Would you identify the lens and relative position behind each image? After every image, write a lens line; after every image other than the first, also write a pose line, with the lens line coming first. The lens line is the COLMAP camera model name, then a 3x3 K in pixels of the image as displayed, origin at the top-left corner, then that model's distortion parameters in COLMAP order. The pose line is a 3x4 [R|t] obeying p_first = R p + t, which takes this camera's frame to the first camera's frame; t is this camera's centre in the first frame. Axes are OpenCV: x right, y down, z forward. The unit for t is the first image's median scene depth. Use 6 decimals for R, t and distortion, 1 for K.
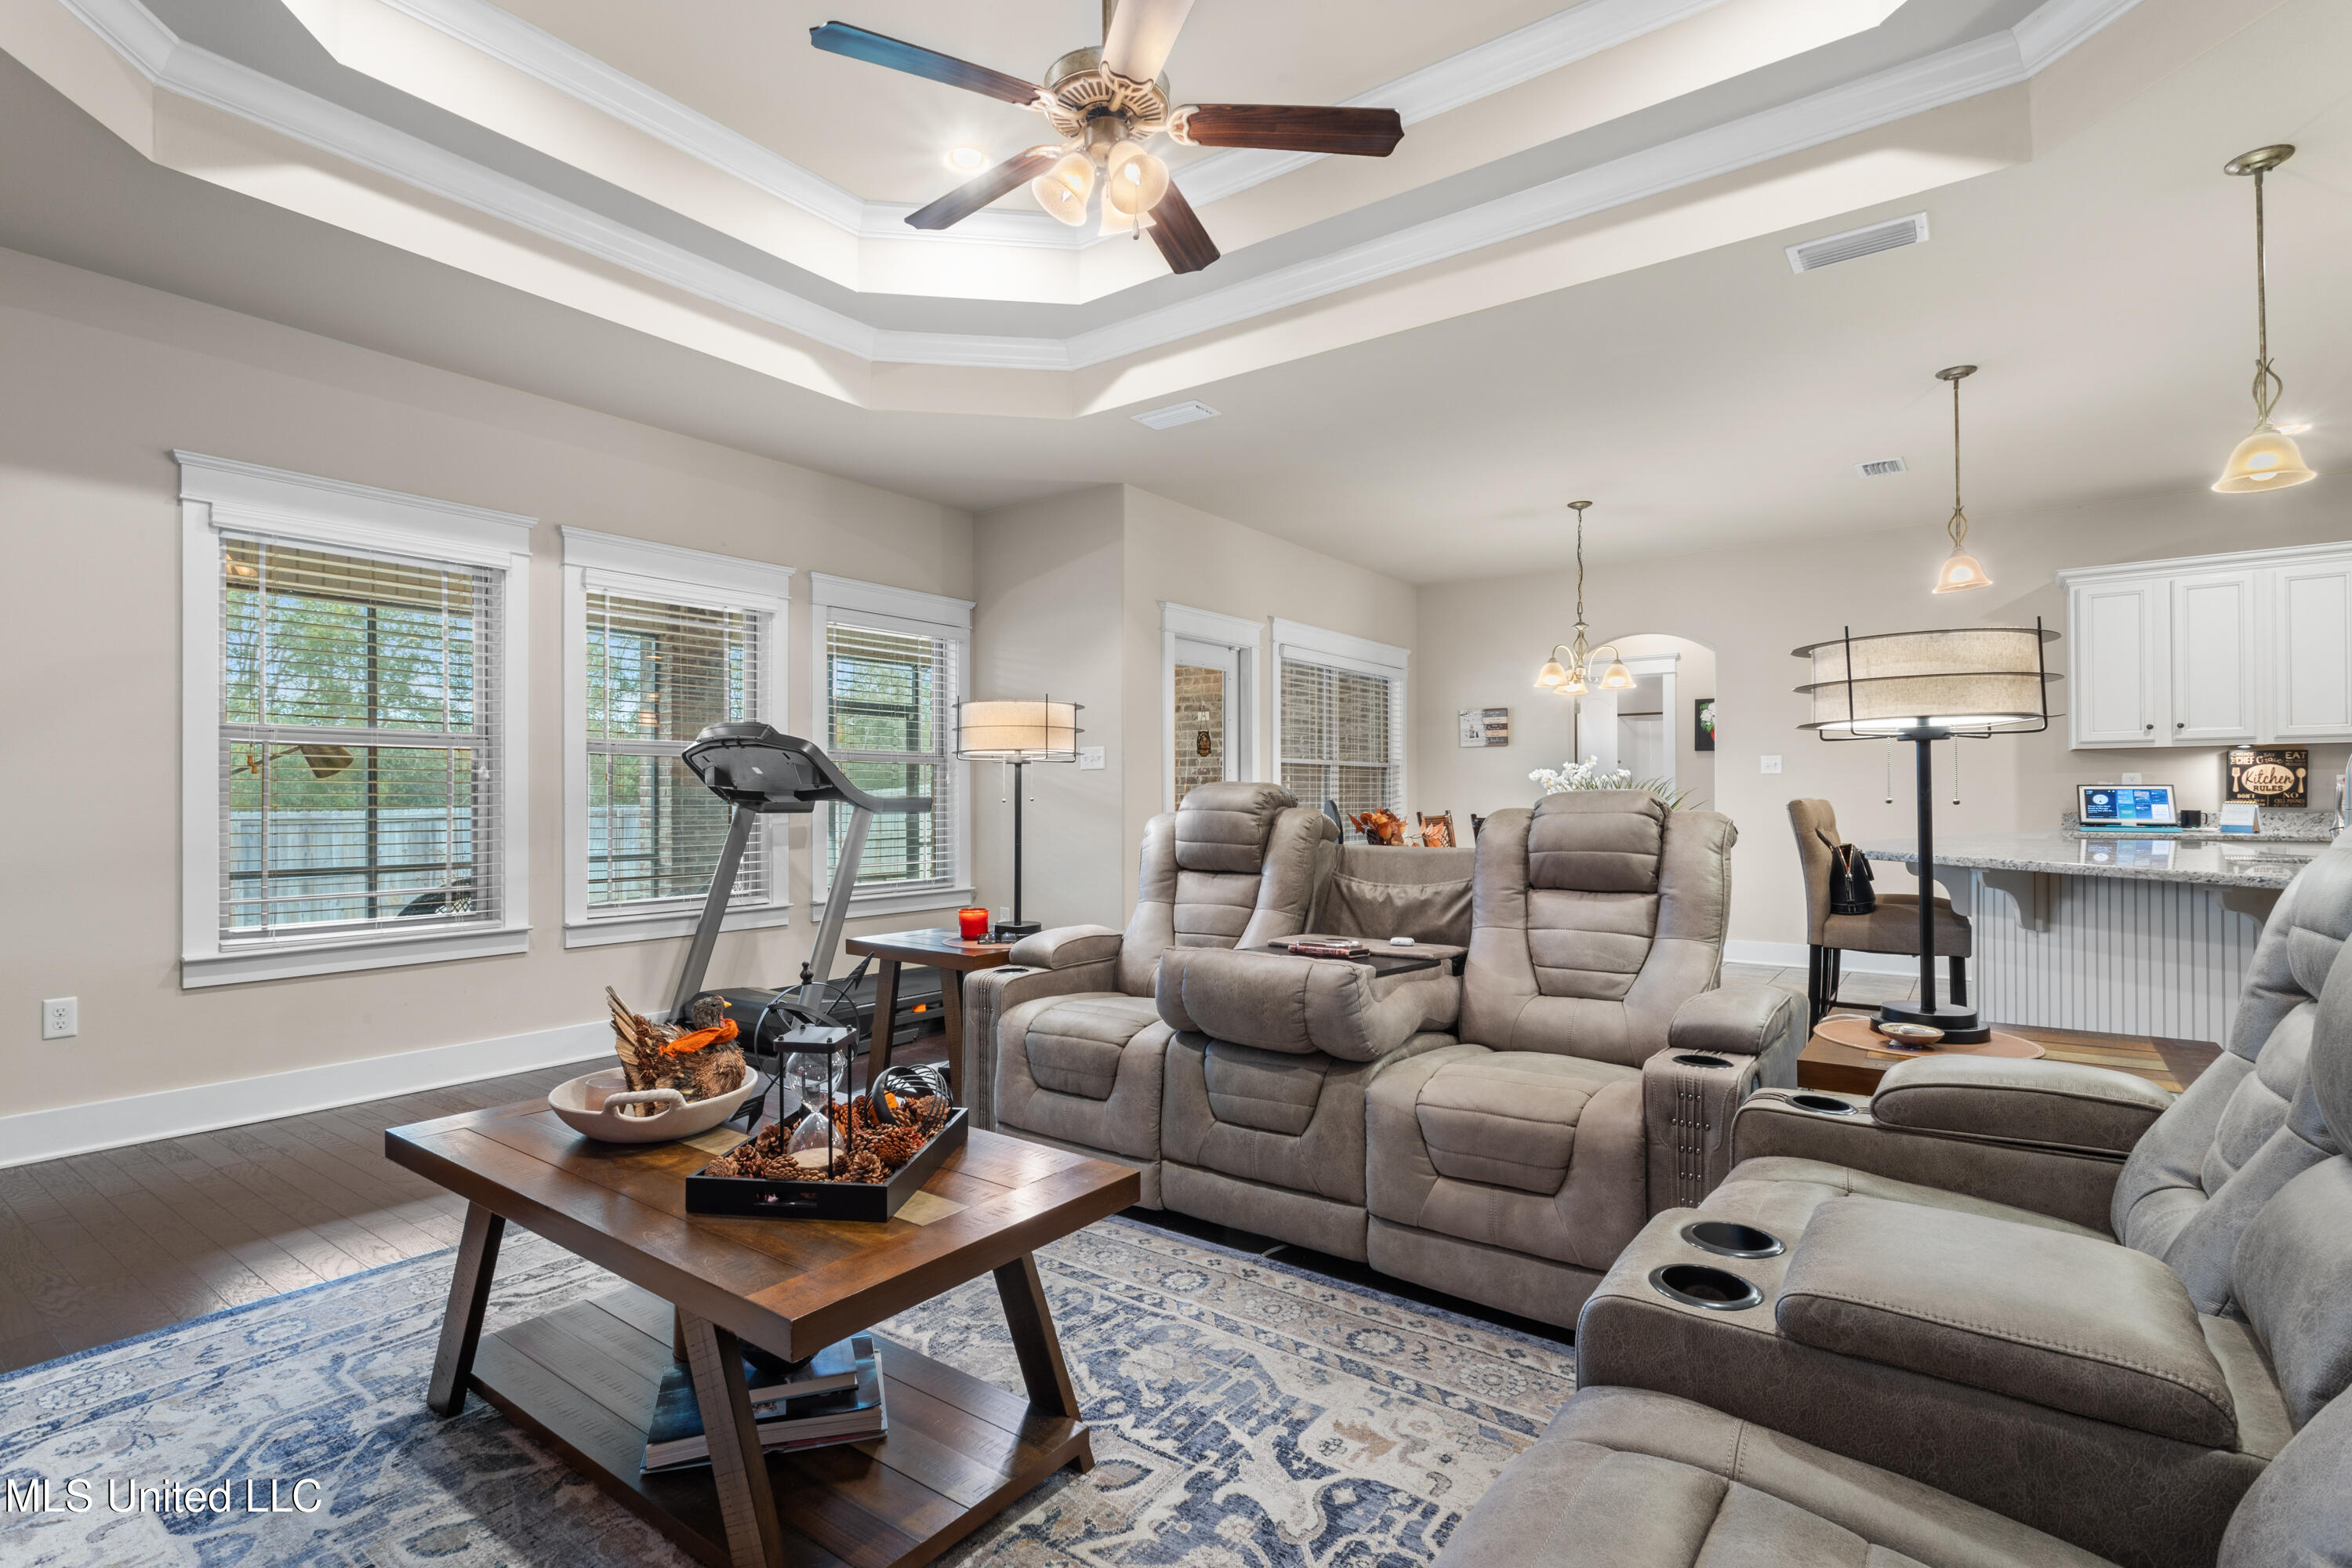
lens RADIAL K [[1118.9, 0, 1174.1], [0, 1118.9, 789.4], [0, 0, 1]] dist [-0.004160, -0.001293]
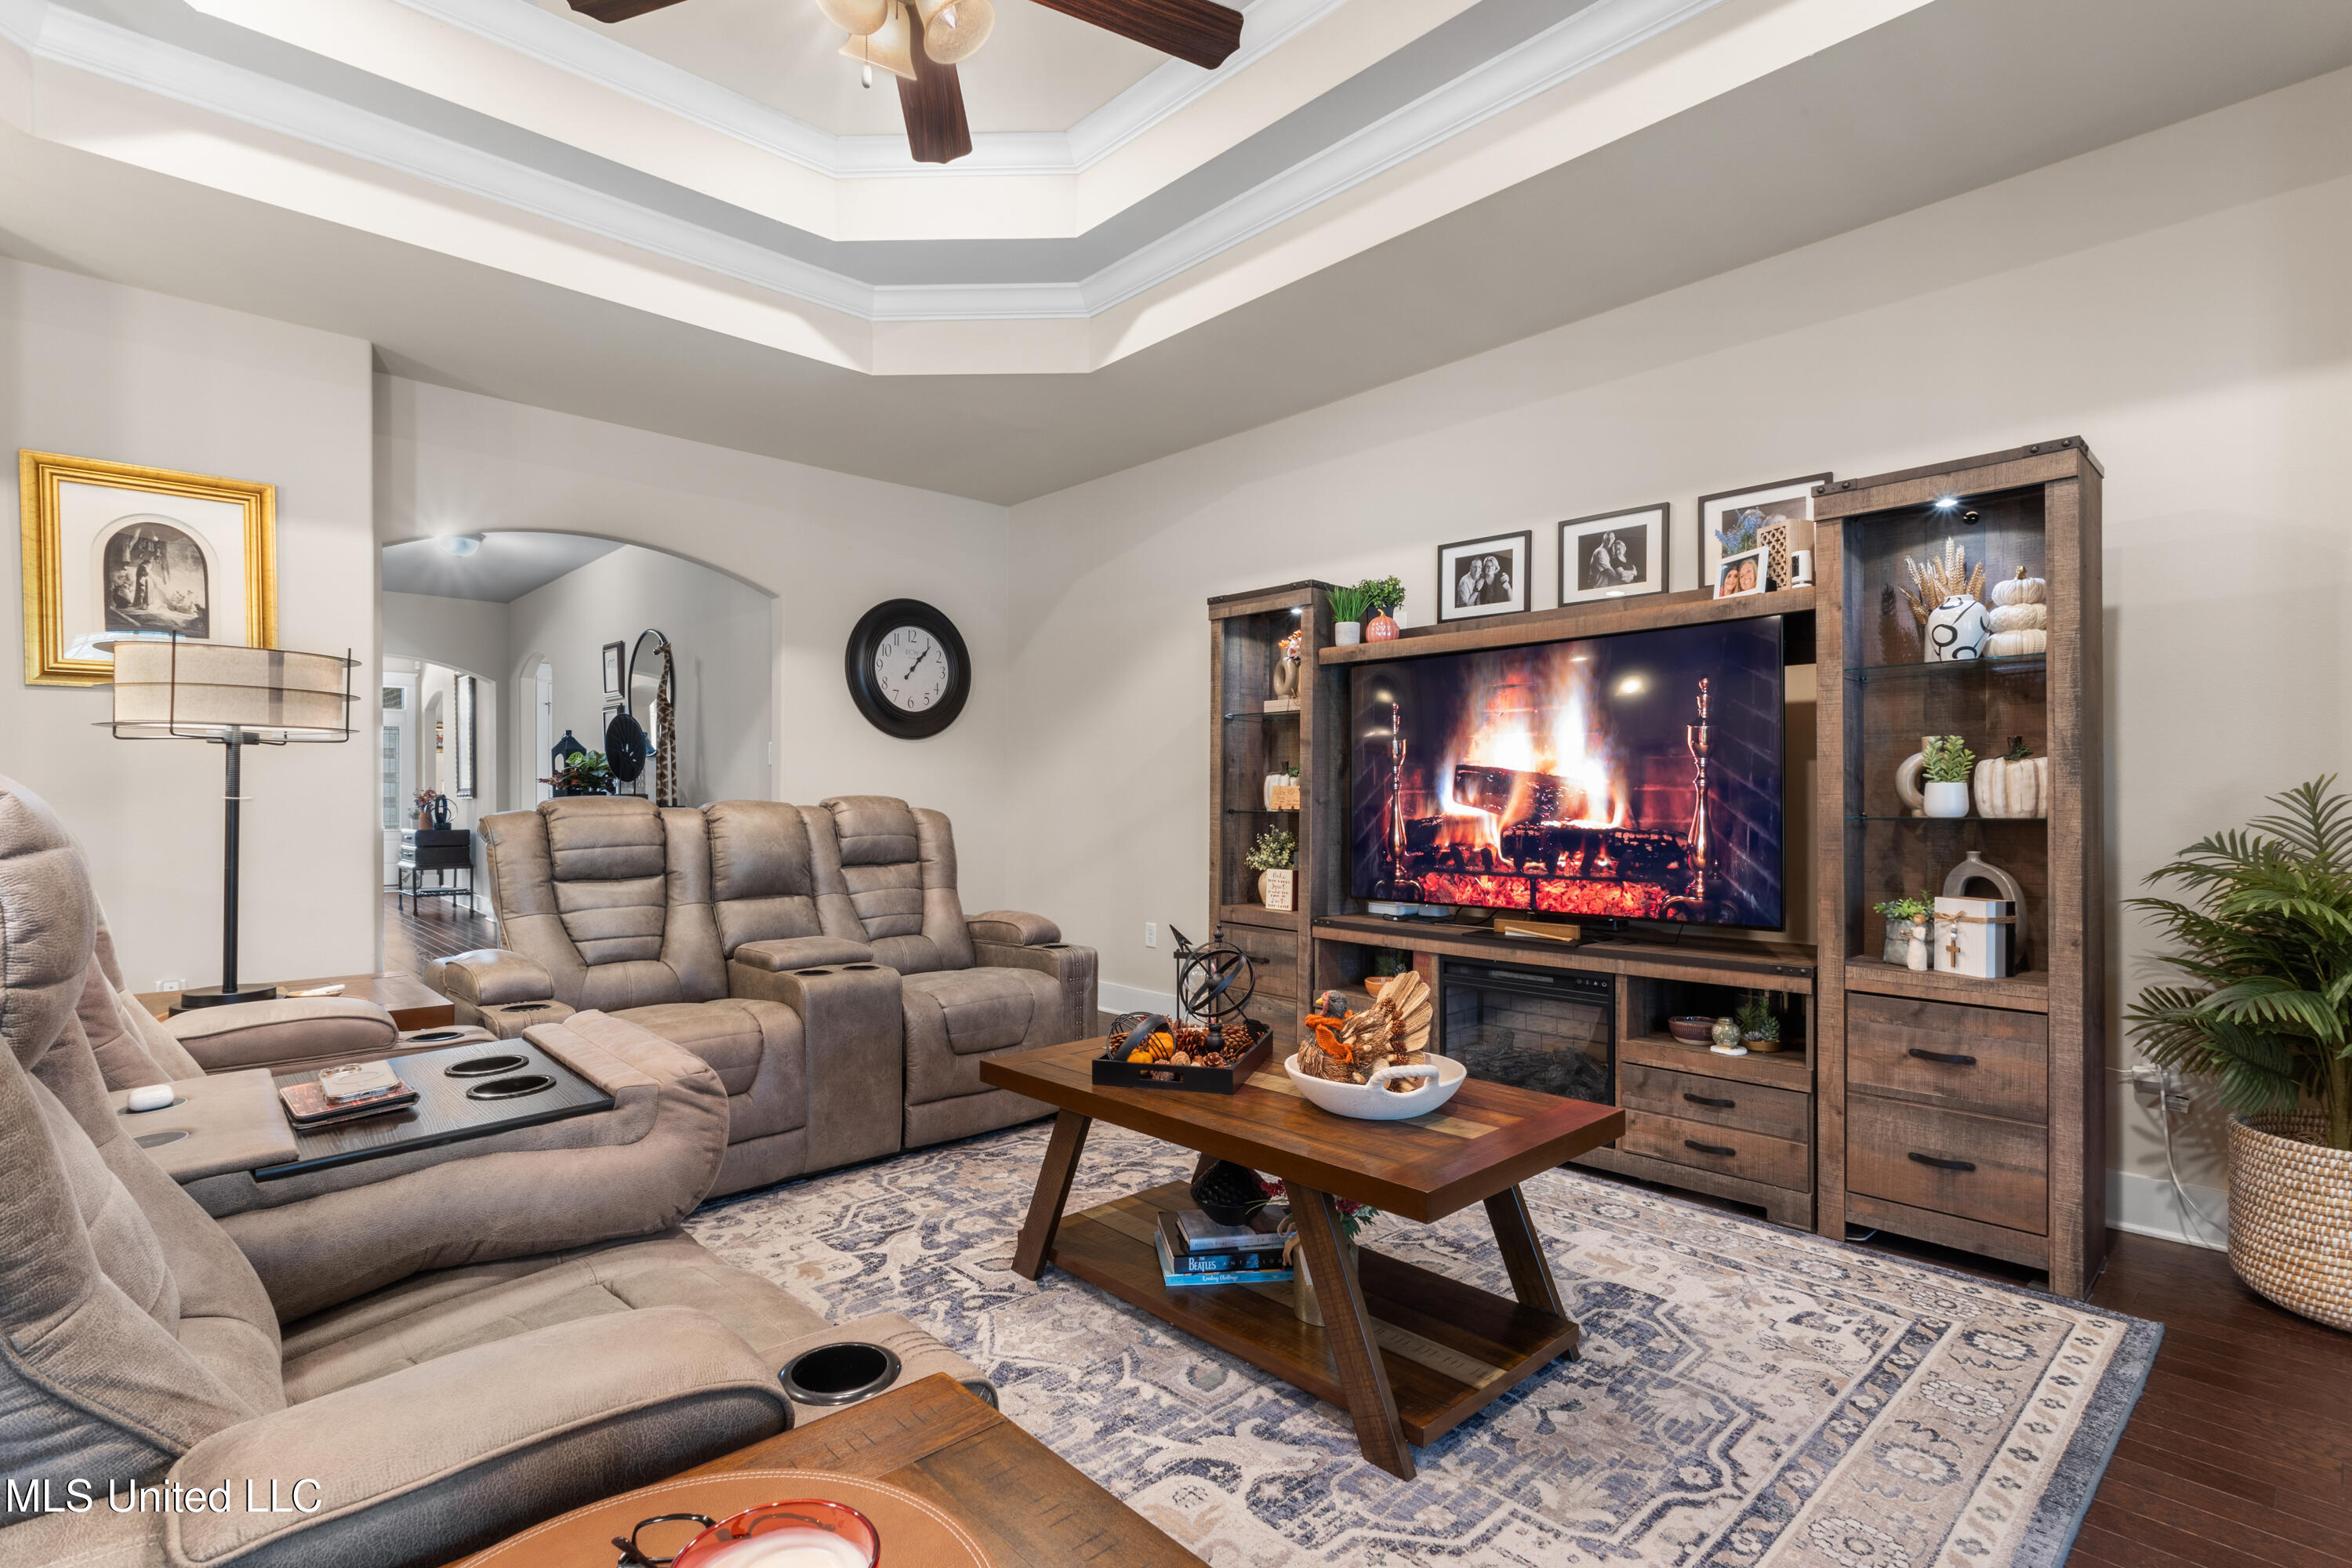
lens RADIAL K [[1118.9, 0, 1168.4], [0, 1118.9, 806.8], [0, 0, 1]] dist [-0.004160, -0.001293]
pose [[-0.982390, -0.000969, 0.186838, -0.313095], [-0.000797, 0.999999, 0.000993, 0.011156], [-0.186839, 0.000826, -0.982390, 1.388323]]
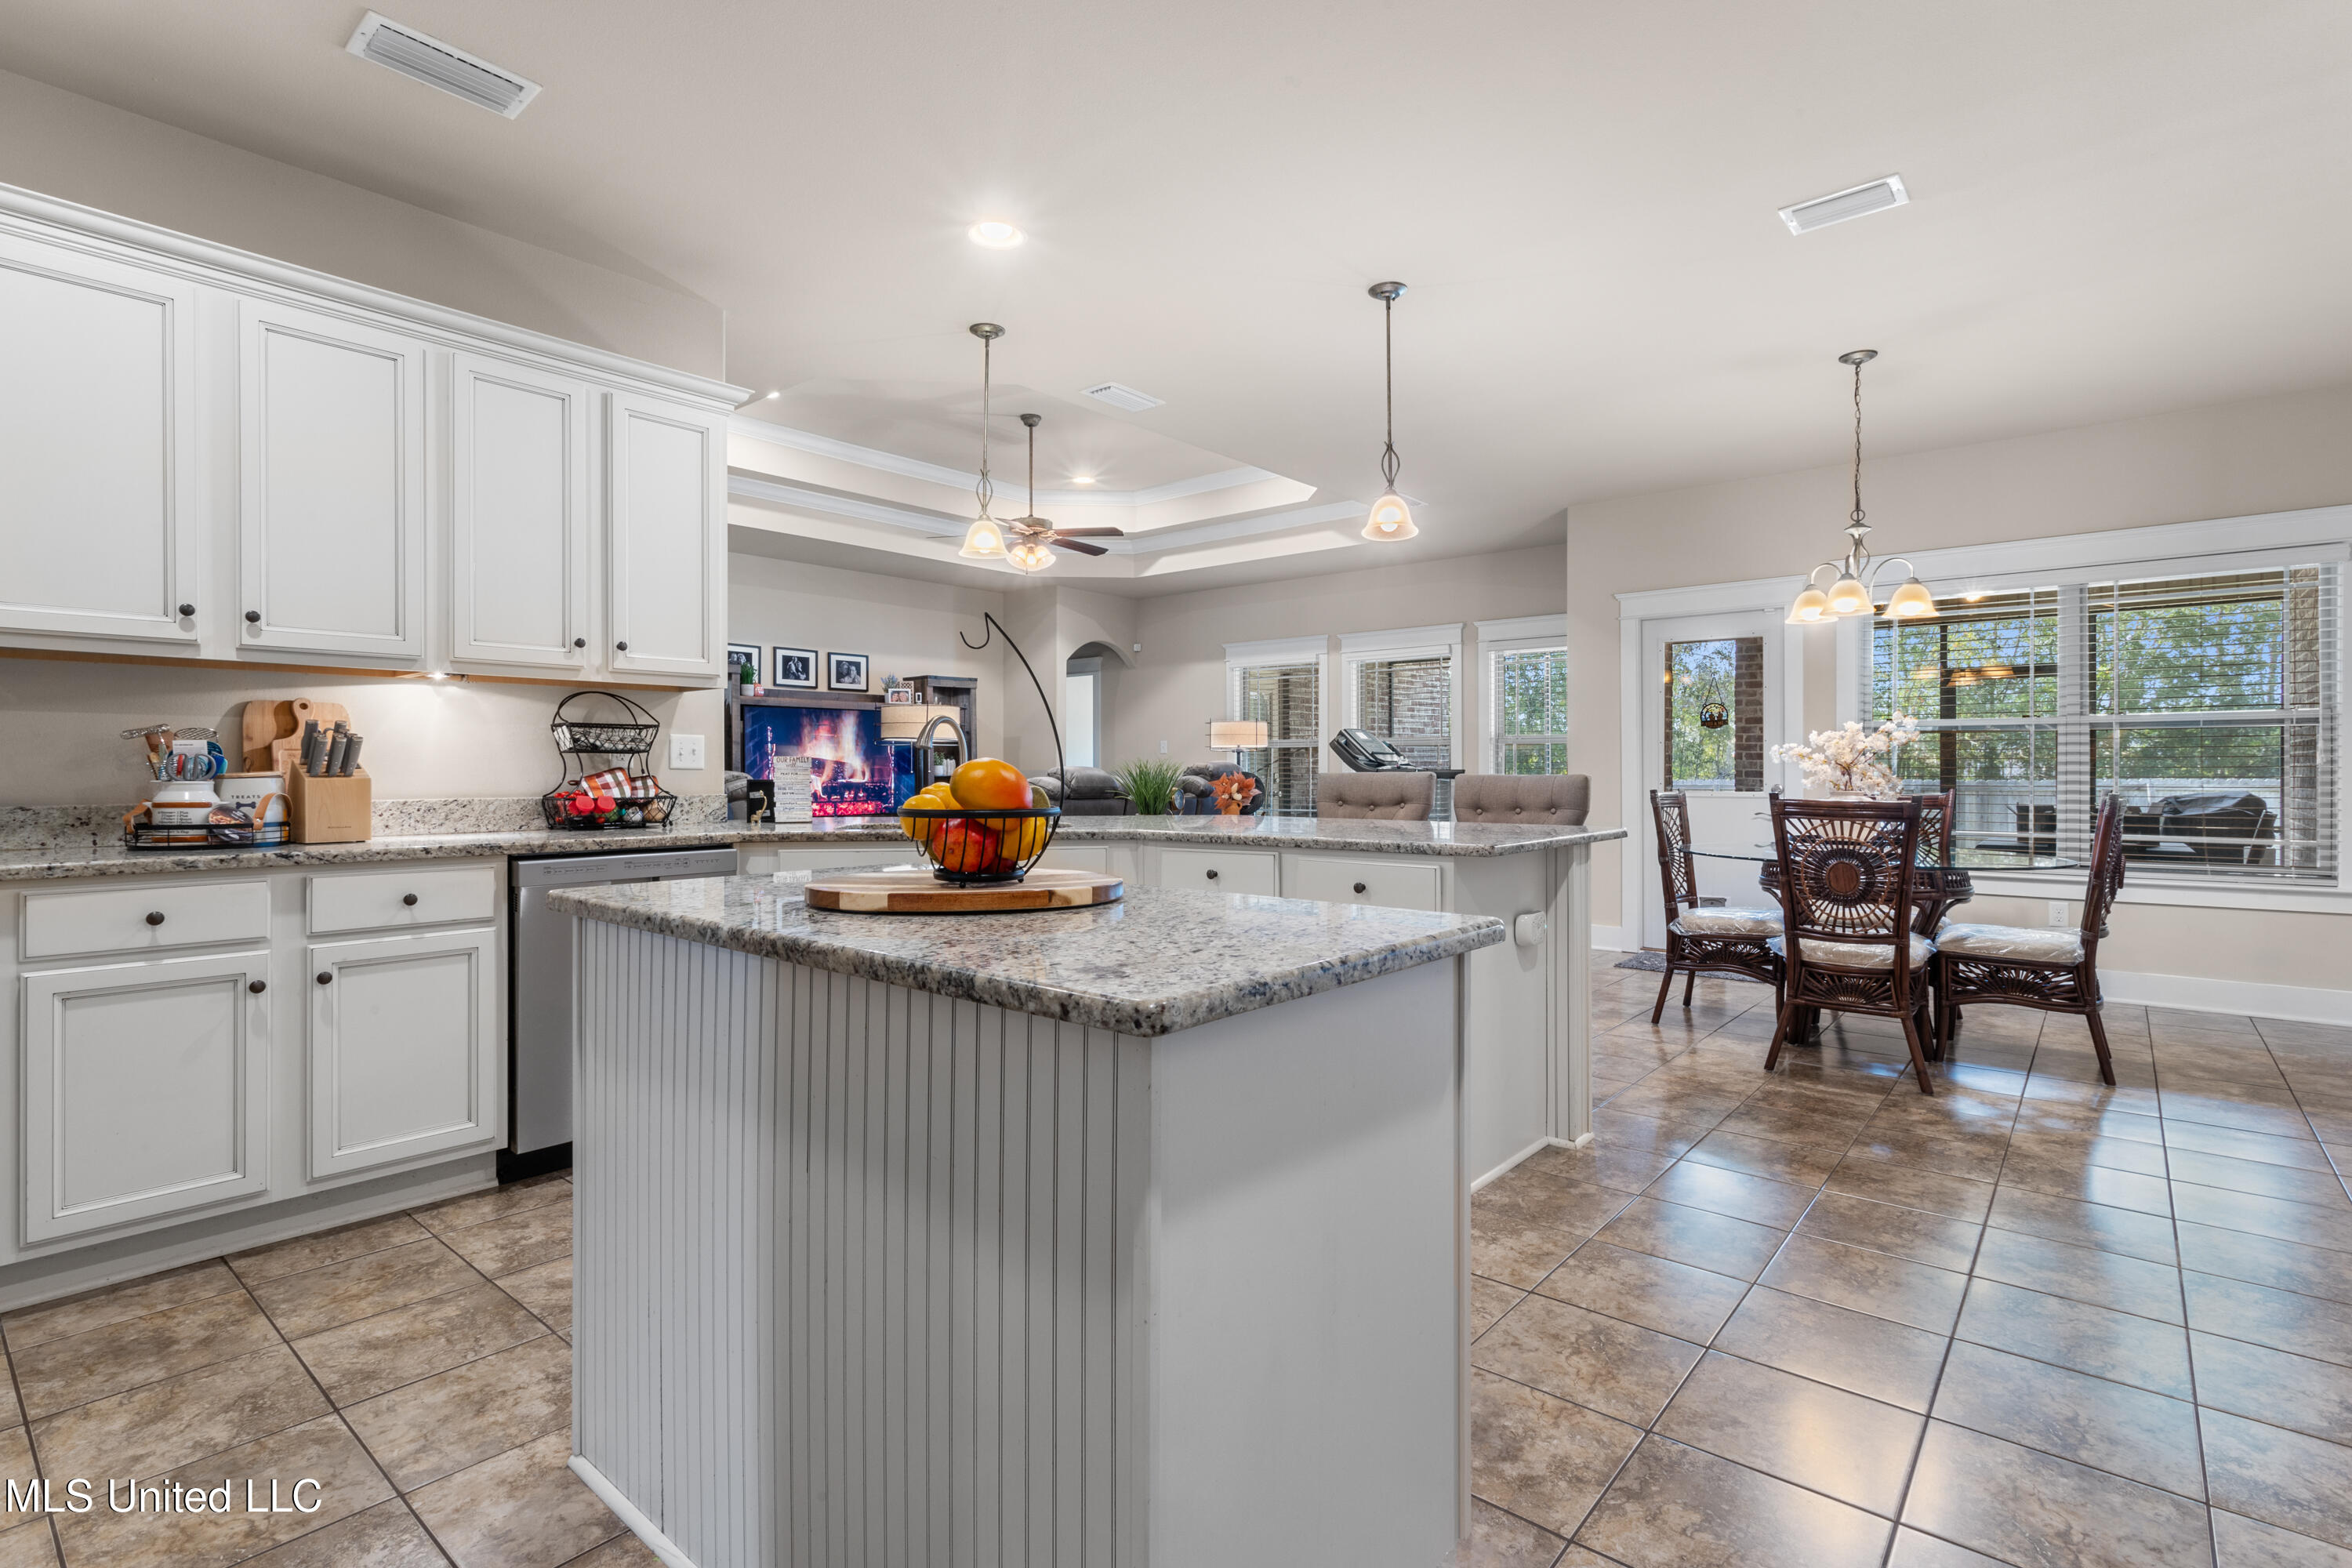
lens RADIAL K [[1118.9, 0, 1175.6], [0, 1118.9, 770.7], [0, 0, 1]] dist [-0.004160, -0.001293]
pose [[-0.067395, 0.003617, -0.997720, 2.247491], [0.007742, 0.999965, 0.003102, 0.001445], [0.997696, -0.007515, -0.067420, 1.256915]]
